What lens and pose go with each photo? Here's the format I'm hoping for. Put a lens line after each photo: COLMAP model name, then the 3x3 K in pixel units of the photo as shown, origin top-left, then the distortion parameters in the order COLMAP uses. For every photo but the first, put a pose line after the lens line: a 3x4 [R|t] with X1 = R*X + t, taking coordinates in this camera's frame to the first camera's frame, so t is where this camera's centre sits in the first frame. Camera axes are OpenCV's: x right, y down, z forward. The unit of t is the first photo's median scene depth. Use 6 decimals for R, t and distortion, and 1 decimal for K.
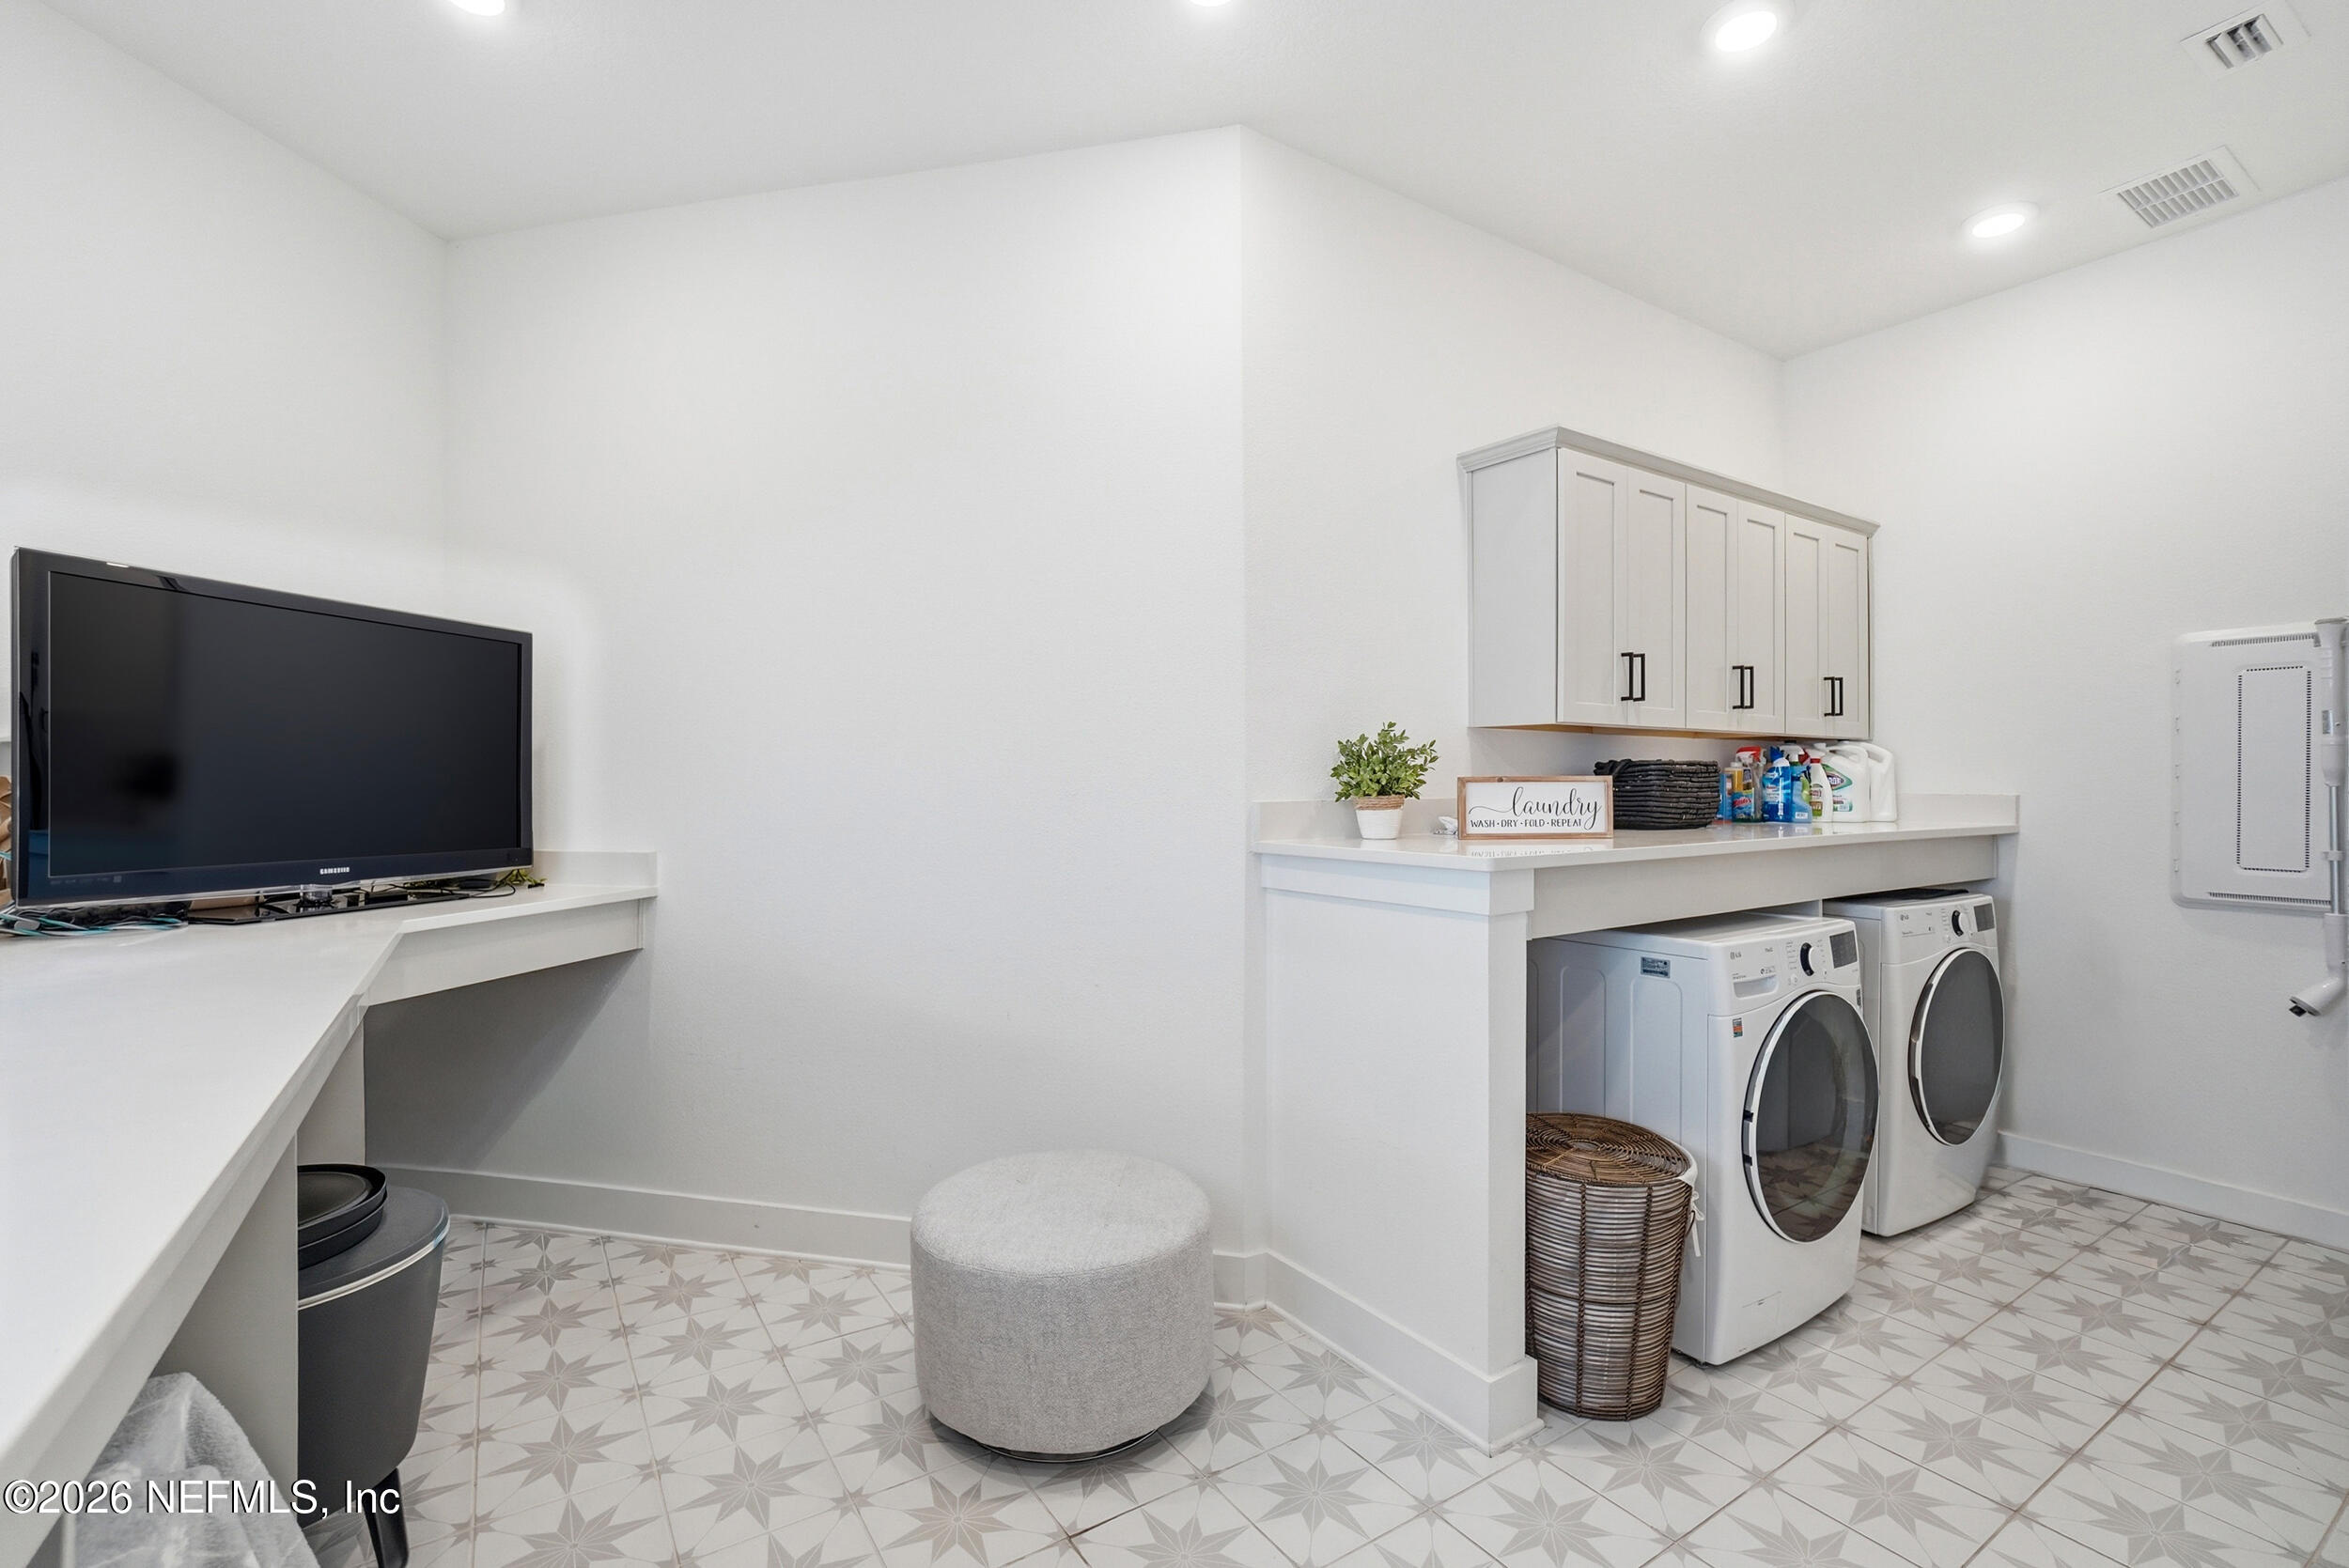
lens RADIAL K [[1060.4, 0, 1162.3], [0, 1060.4, 781.1], [0, 0, 1]] dist [-0.028468, 0.001200]
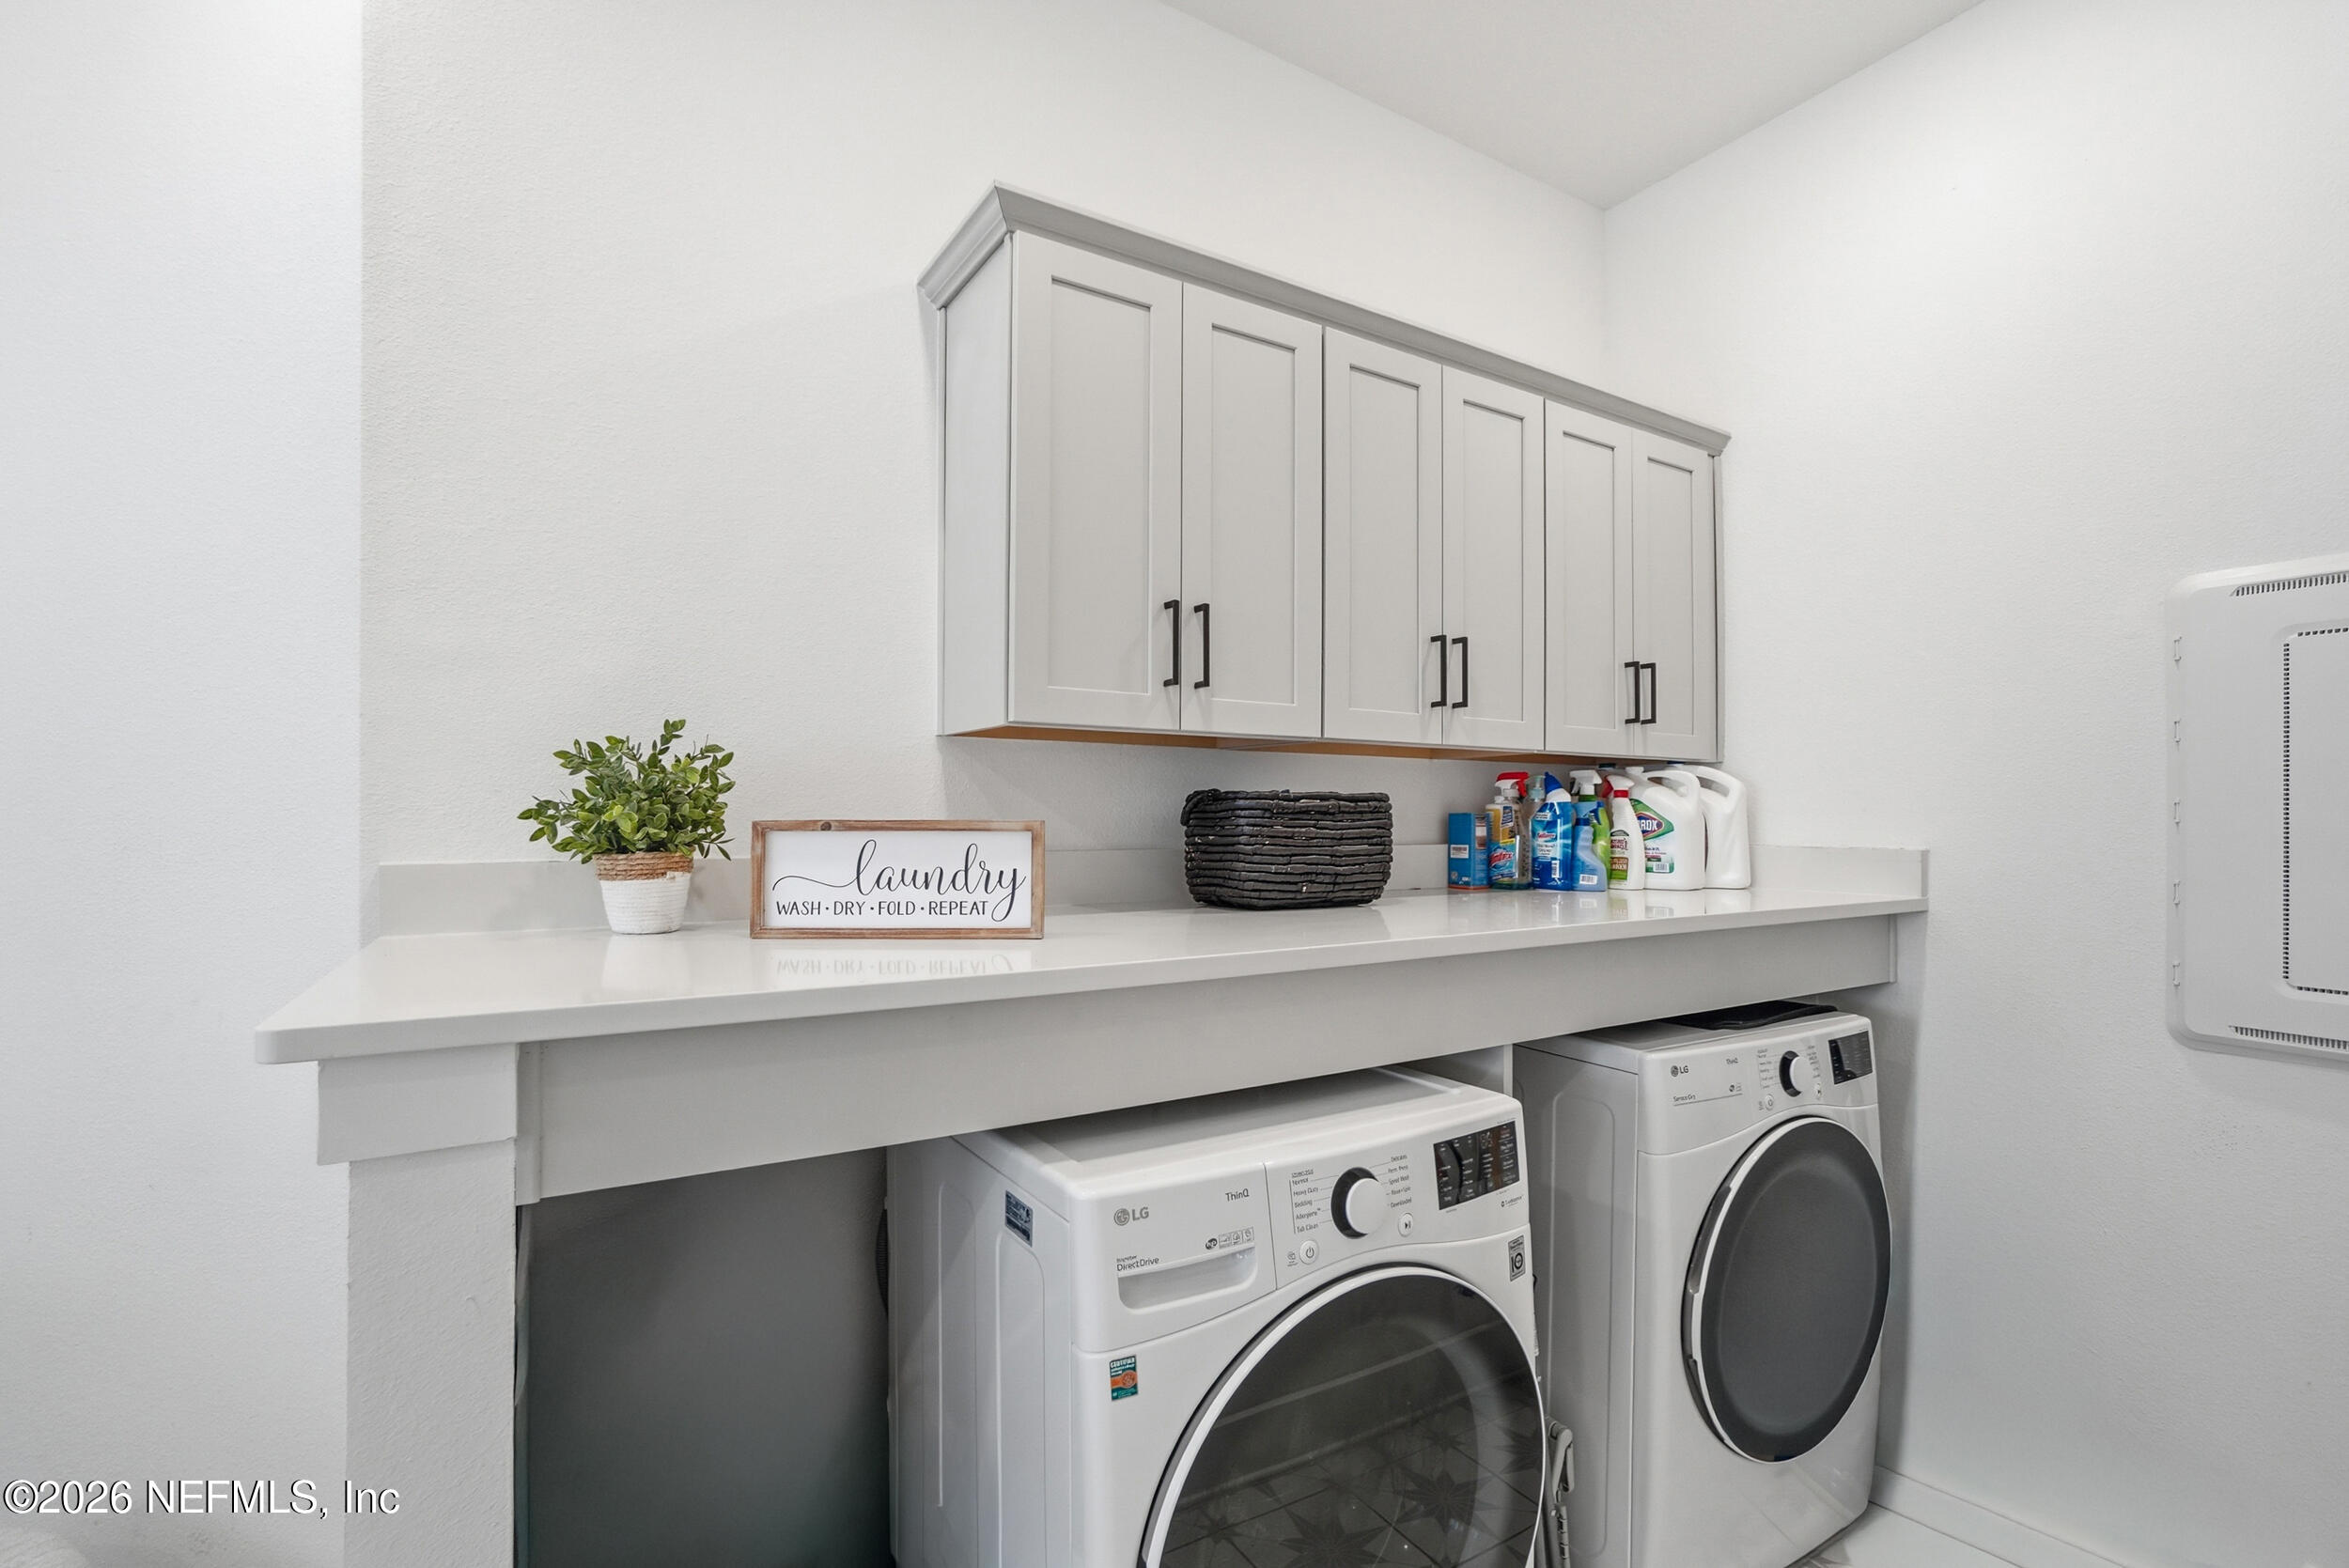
lens RADIAL K [[1060.4, 0, 1188.1], [0, 1060.4, 802.2], [0, 0, 1]] dist [-0.028468, 0.001200]
pose [[0.999750, 0.005335, -0.021714, 0.432726], [-0.005533, 0.999944, -0.009073, -0.007966], [0.021664, 0.009191, 0.999723, 0.401102]]
